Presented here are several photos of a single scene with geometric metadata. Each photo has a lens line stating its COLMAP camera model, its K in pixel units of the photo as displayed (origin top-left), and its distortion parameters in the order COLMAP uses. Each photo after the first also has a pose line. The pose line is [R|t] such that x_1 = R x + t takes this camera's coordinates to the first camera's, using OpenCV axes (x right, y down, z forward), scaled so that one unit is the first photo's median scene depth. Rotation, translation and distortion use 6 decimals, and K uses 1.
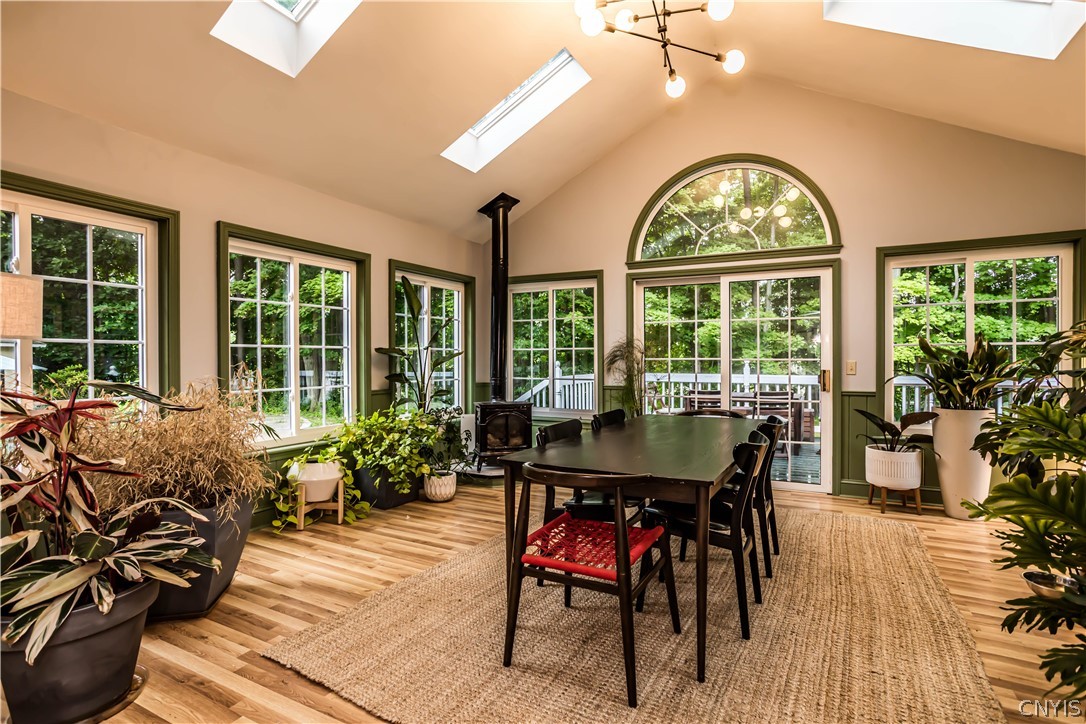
lens RADIAL K [[537.2, 0, 537.6], [0, 537.2, 359.3], [0, 0, 1]] dist [-0.028542, 0.022180]
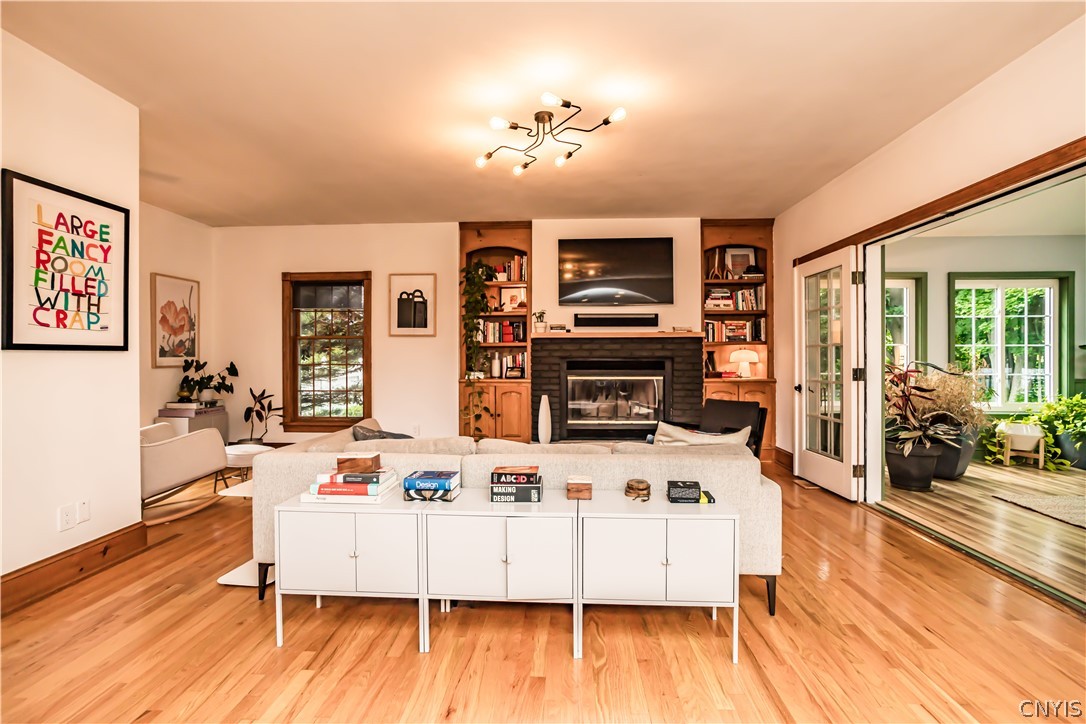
lens RADIAL K [[537.2, 0, 537.6], [0, 537.2, 359.3], [0, 0, 1]] dist [-0.028542, 0.022180]
pose [[0.449960, 0.008357, -0.893010, 0.294895], [-0.004599, 0.999965, 0.007041, 0.010699], [0.893037, 0.000939, 0.449982, -0.841669]]
